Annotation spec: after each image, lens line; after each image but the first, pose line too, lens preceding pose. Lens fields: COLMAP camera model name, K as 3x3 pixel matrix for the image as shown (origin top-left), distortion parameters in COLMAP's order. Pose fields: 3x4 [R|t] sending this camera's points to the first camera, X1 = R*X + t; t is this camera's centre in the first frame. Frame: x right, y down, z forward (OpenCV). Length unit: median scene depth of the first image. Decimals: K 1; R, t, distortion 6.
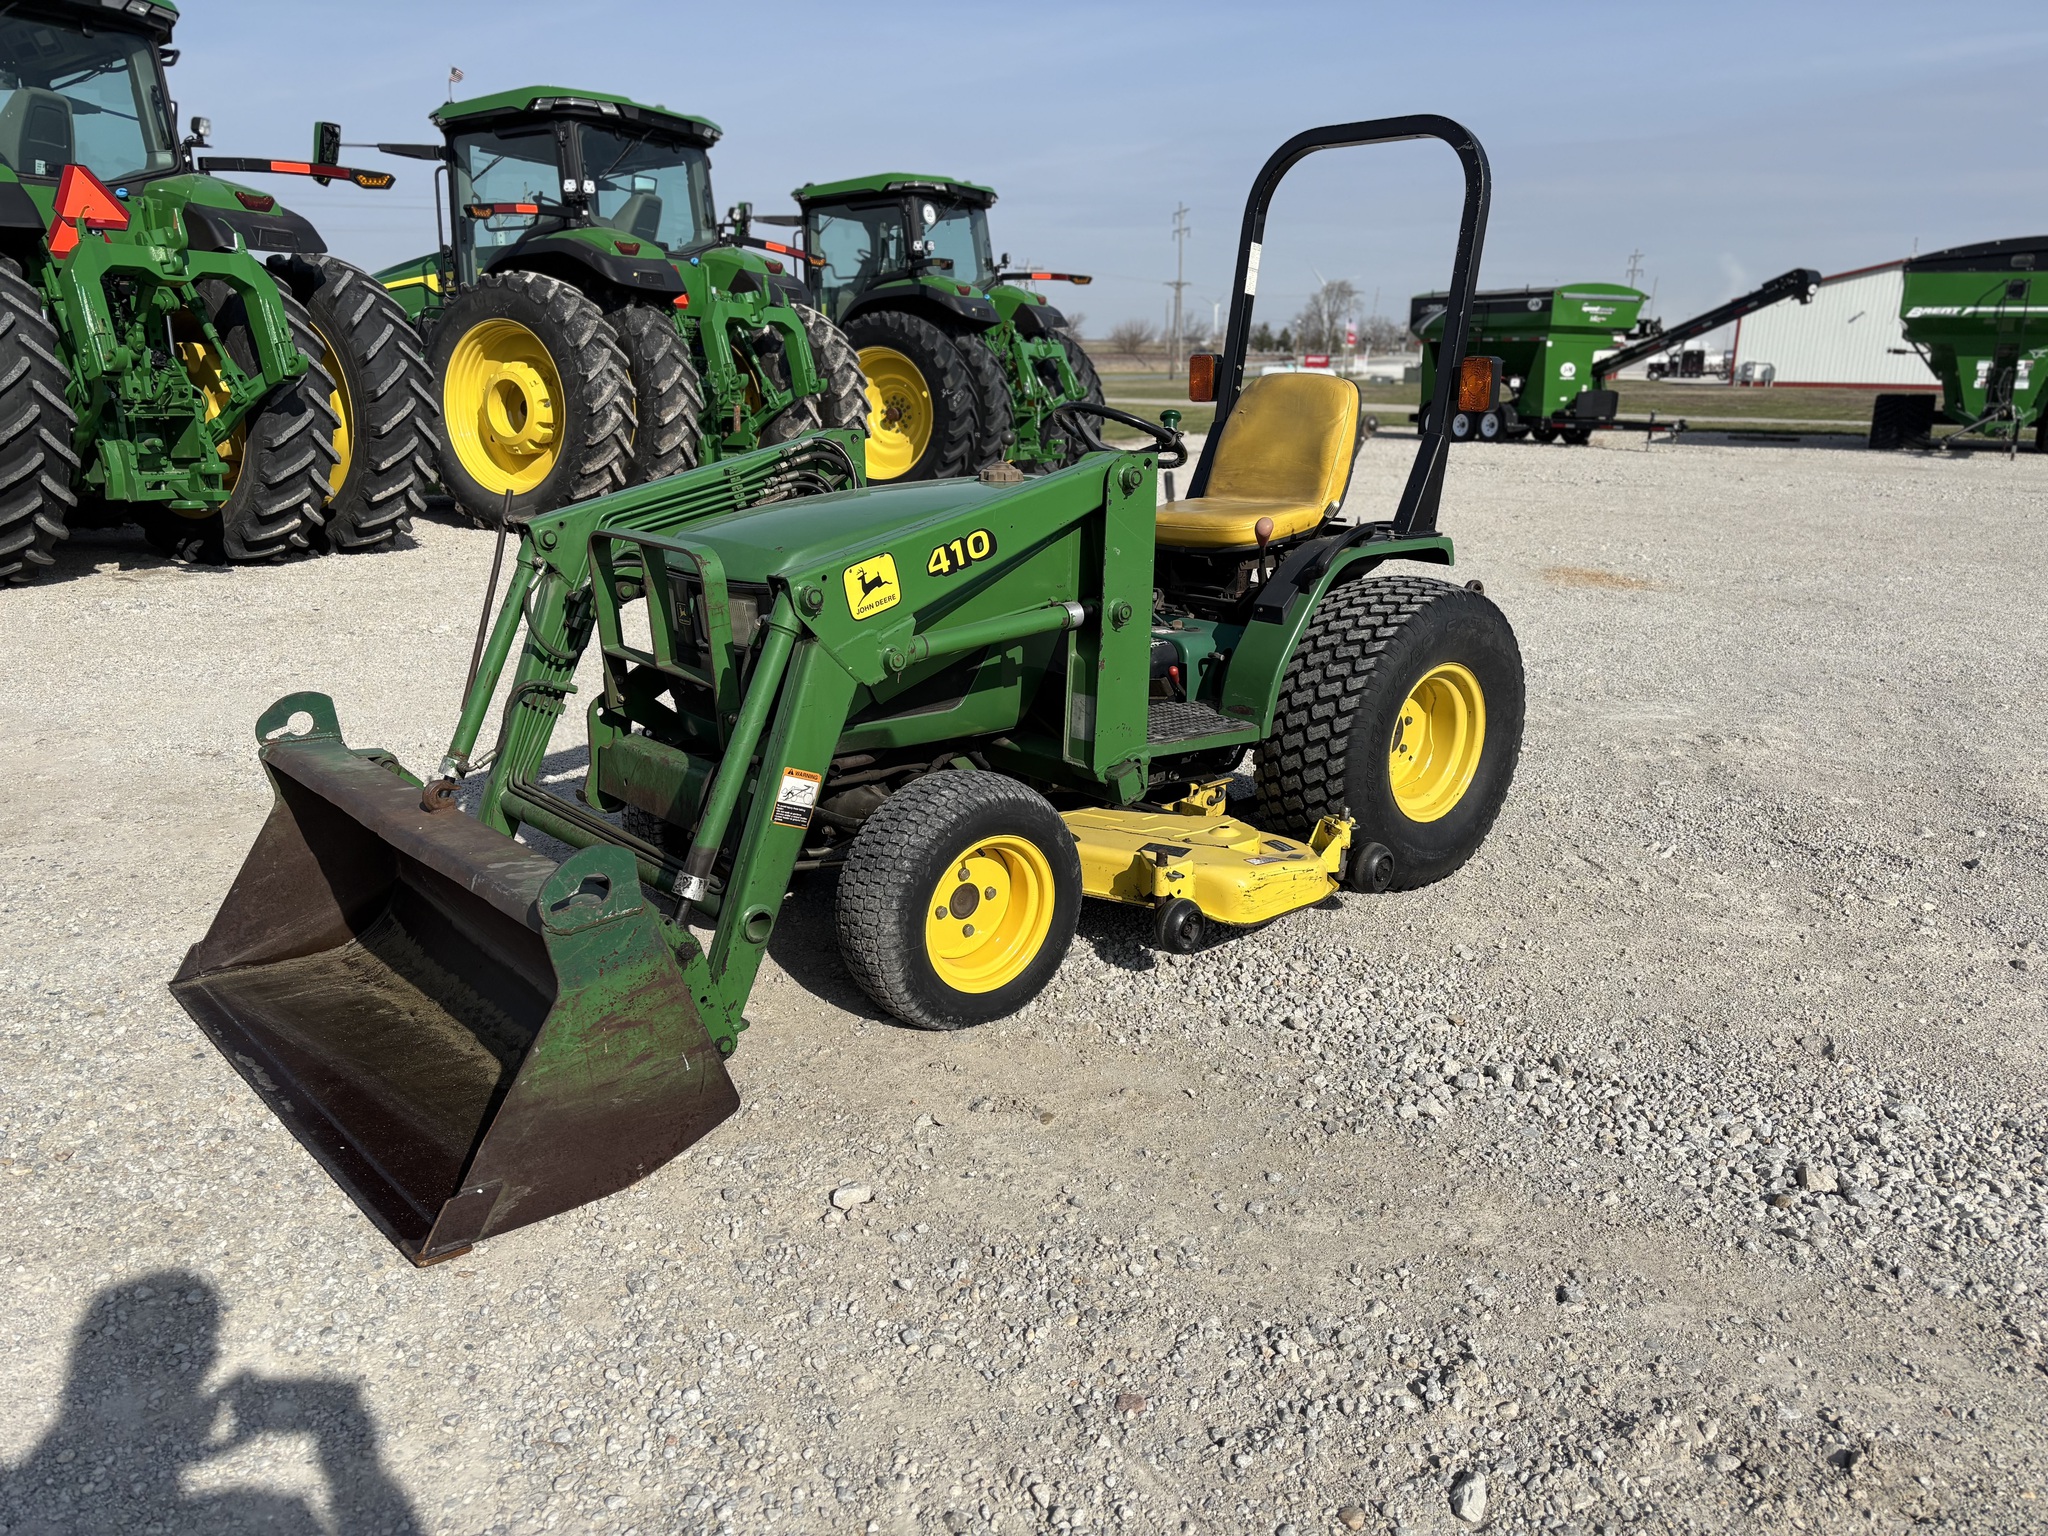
lens RADIAL K [[1533.8, 0, 1024.0], [0, 1533.8, 768.0], [0, 0, 1]] dist [0.023825, -0.014393]
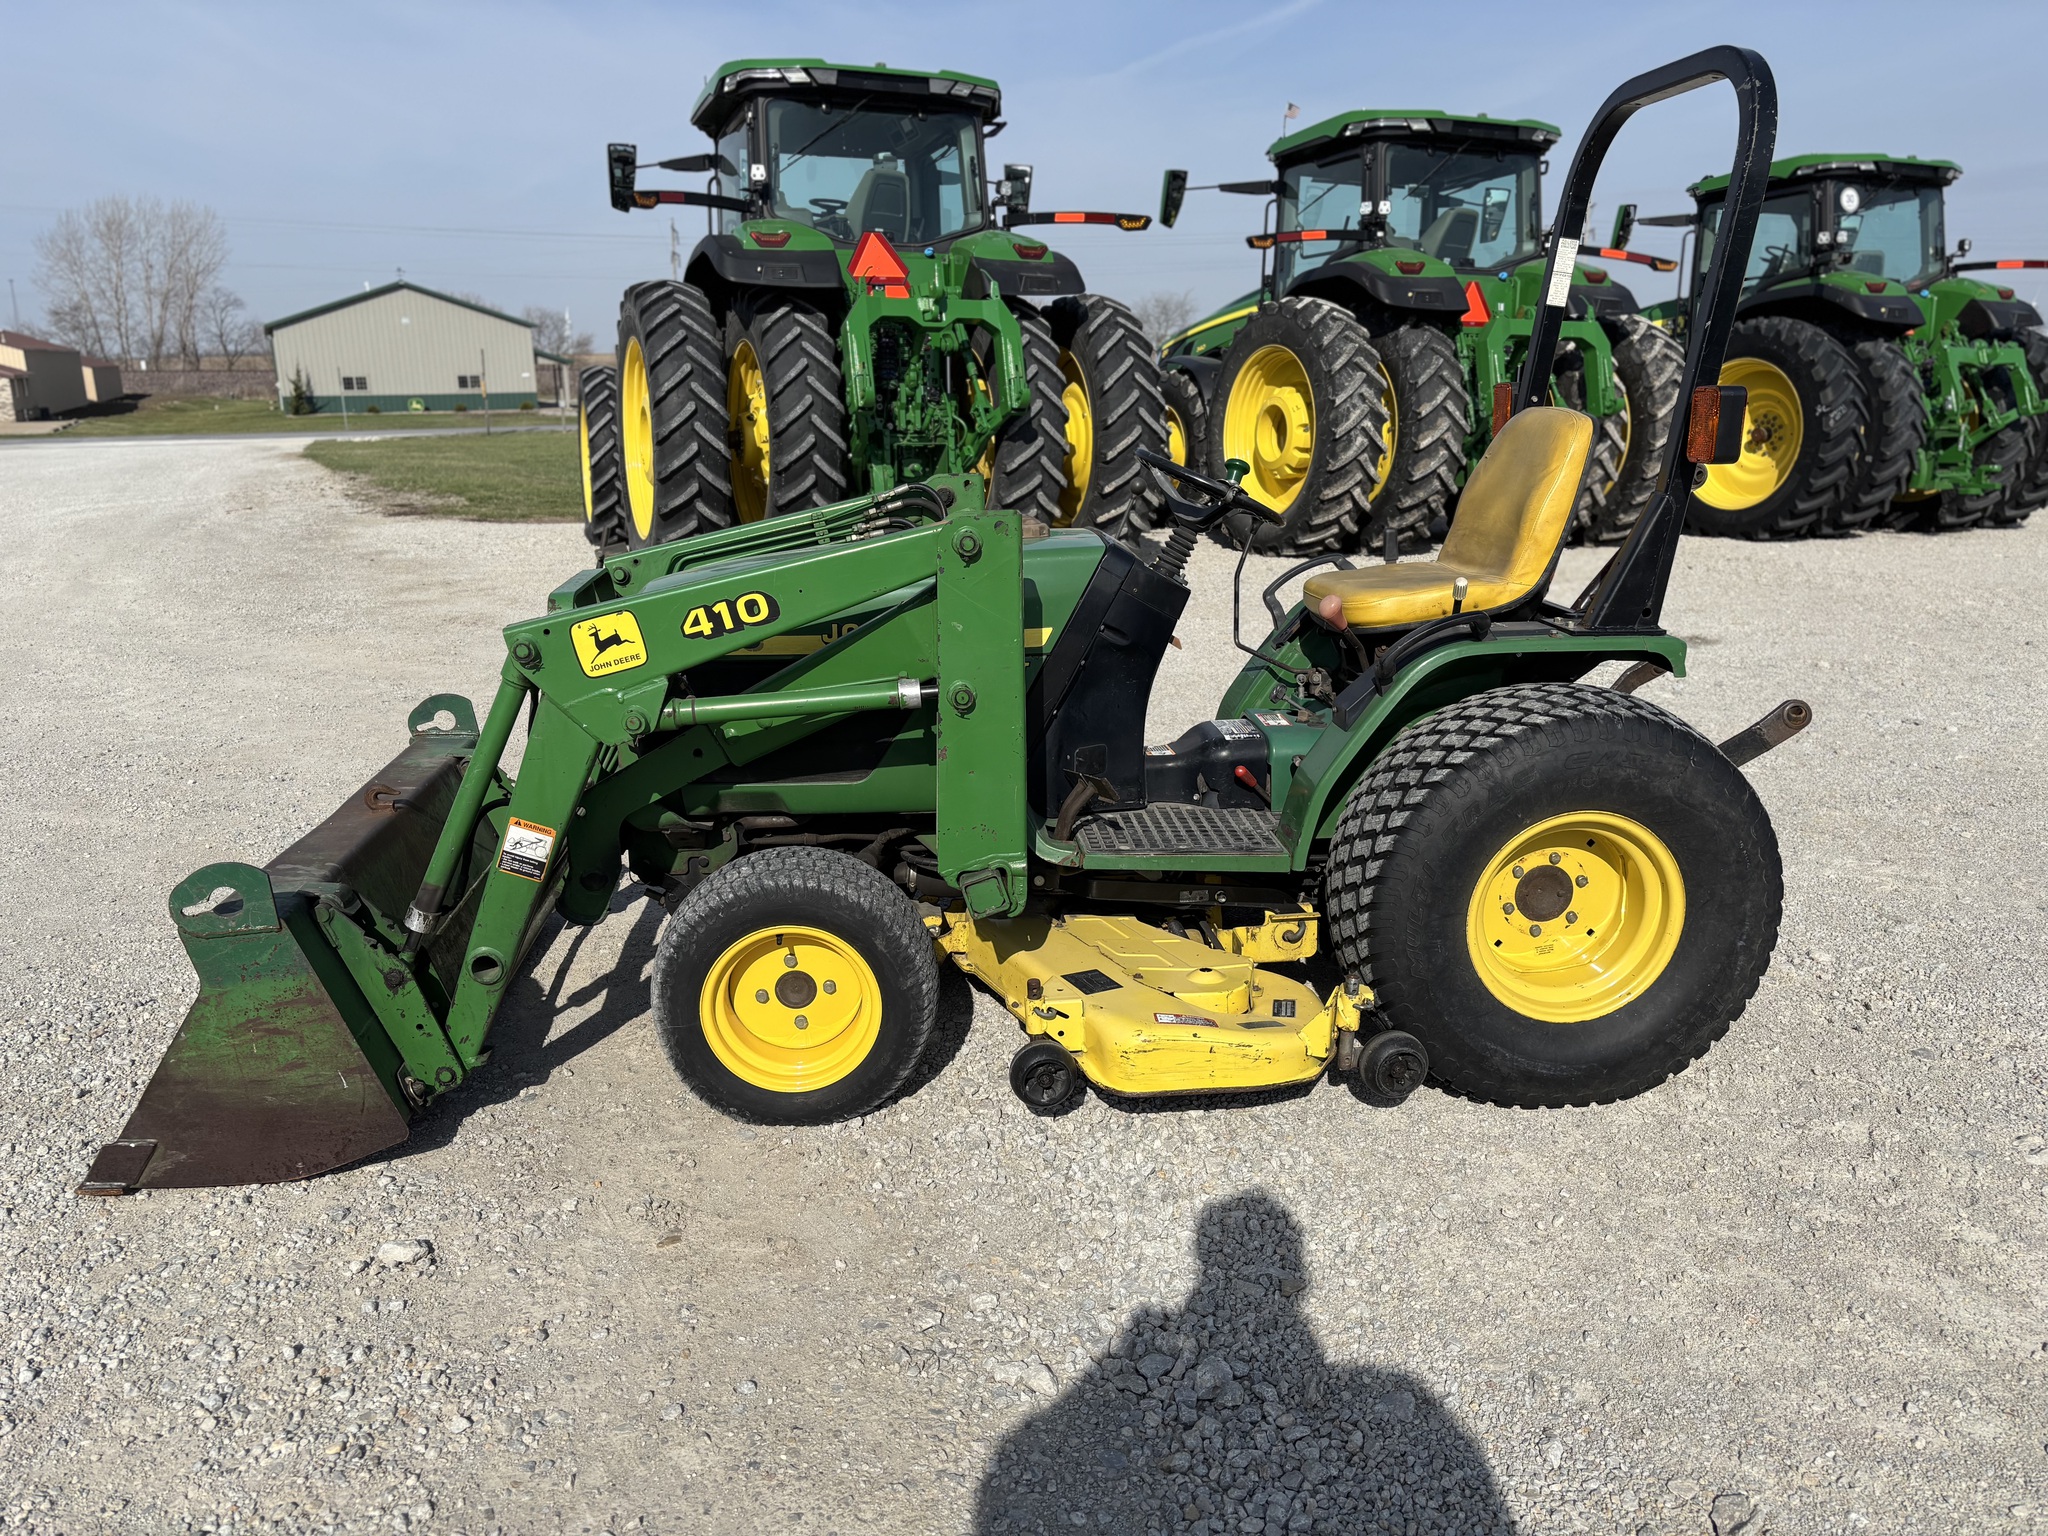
lens RADIAL K [[1536.8, 0, 1016.8], [0, 1536.8, 775.7], [0, 0, 1]] dist [0.031199, -0.043629]
pose [[0.798711, 0.130195, -0.587461, 0.152899], [-0.133673, 0.990307, 0.037732, -0.024039], [0.586679, 0.048391, 0.808373, 0.083664]]
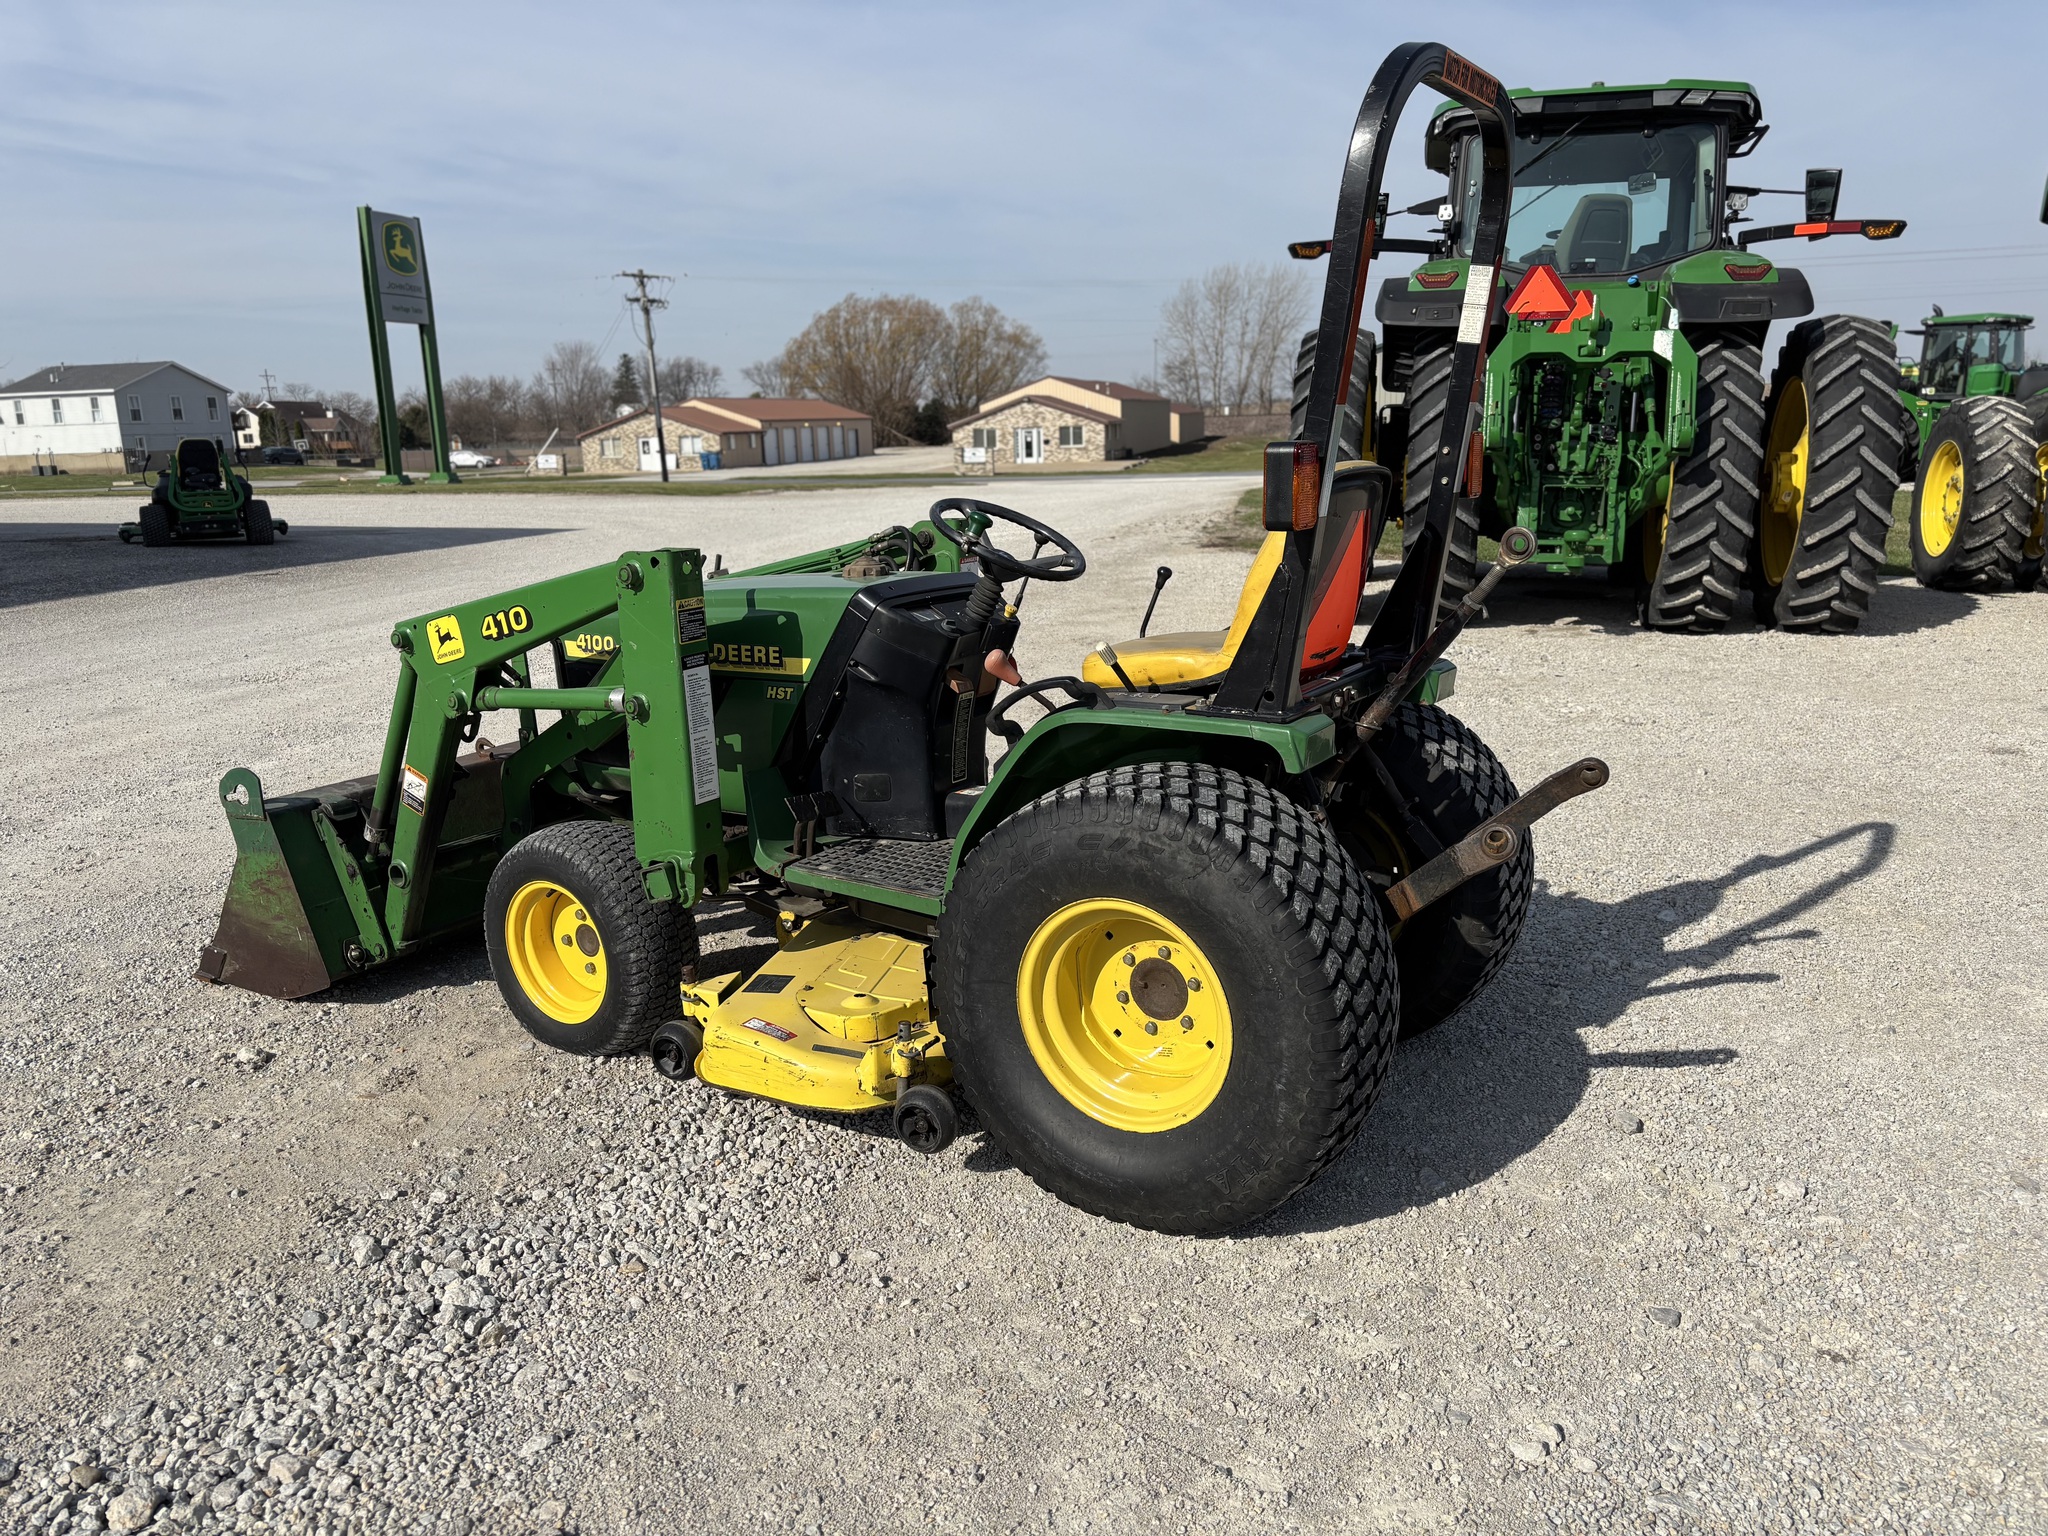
lens RADIAL K [[1536.8, 0, 1016.8], [0, 1536.8, 775.7], [0, 0, 1]] dist [0.031199, -0.043629]
pose [[0.279289, 0.189688, -0.941284, 0.276221], [-0.219277, 0.966989, 0.129807, -0.061822], [0.934834, 0.170149, 0.311664, 0.237855]]
